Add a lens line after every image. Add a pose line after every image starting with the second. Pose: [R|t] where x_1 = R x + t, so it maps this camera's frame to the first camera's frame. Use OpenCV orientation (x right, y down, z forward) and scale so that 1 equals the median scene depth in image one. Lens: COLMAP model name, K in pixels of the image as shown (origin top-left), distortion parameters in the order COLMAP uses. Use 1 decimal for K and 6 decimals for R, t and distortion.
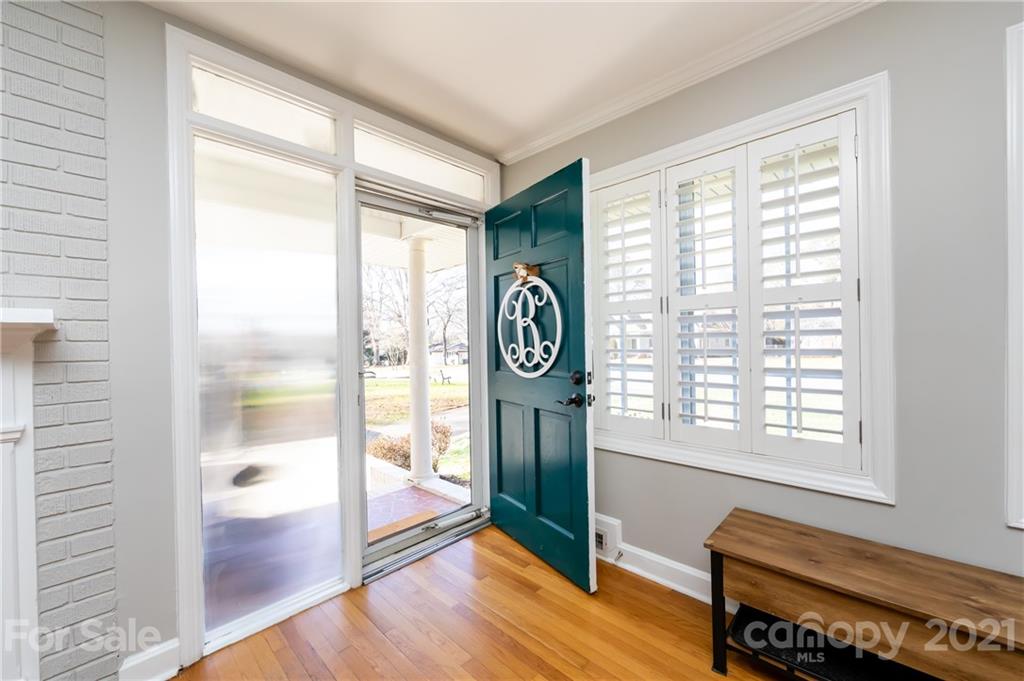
lens RADIAL K [[404.4, 0, 513.2], [0, 404.4, 340.7], [0, 0, 1]] dist [-0.002439, -0.000291]
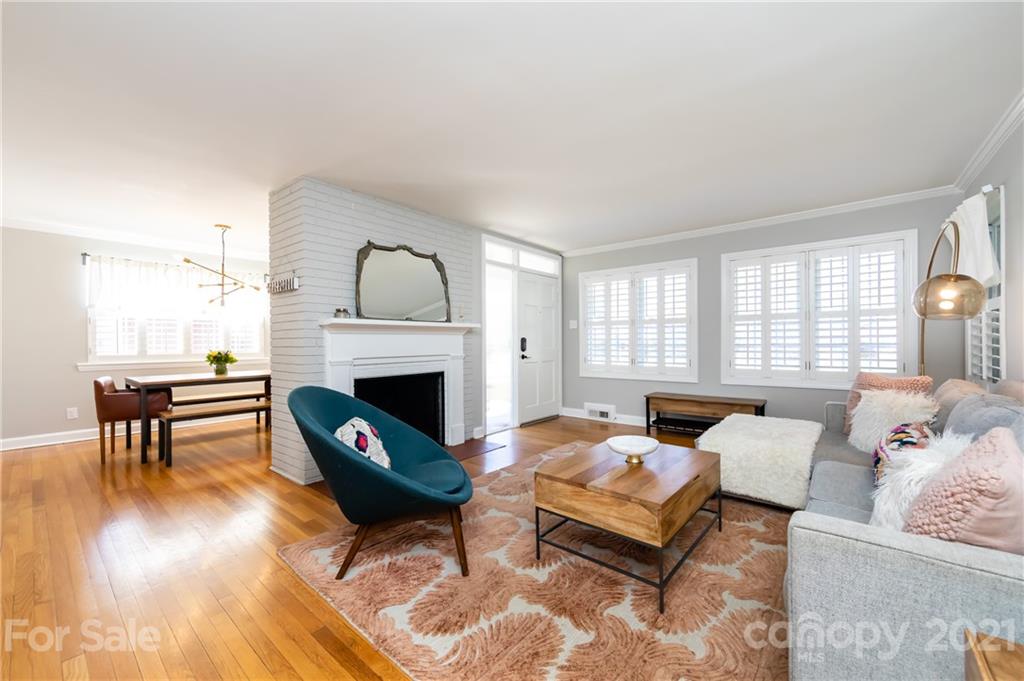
lens RADIAL K [[404.4, 0, 511.0], [0, 404.4, 334.8], [0, 0, 1]] dist [-0.002439, -0.000291]
pose [[0.997375, 0.018332, 0.070049, -0.630531], [-0.016861, 0.999626, -0.021533, 0.069397], [-0.070418, 0.020296, 0.997311, -1.644052]]
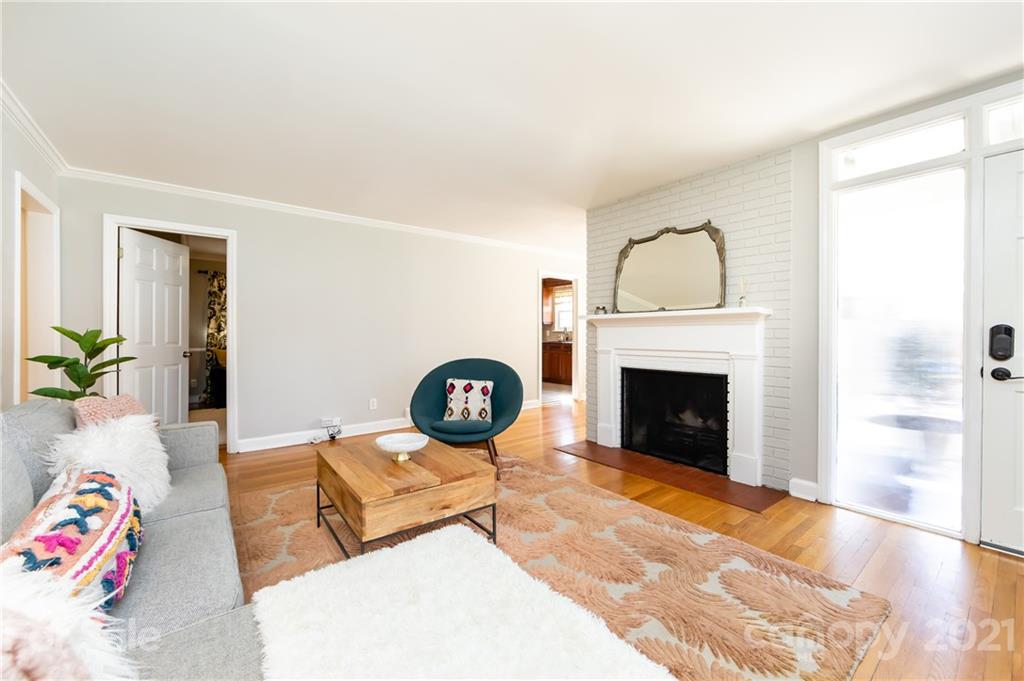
lens RADIAL K [[404.4, 0, 514.0], [0, 404.4, 339.3], [0, 0, 1]] dist [-0.002439, -0.000291]
pose [[-0.141239, 0.030386, -0.989509, 0.842605], [-0.003066, 0.999511, 0.031131, 0.037507], [0.989971, 0.007431, -0.141077, -0.075008]]
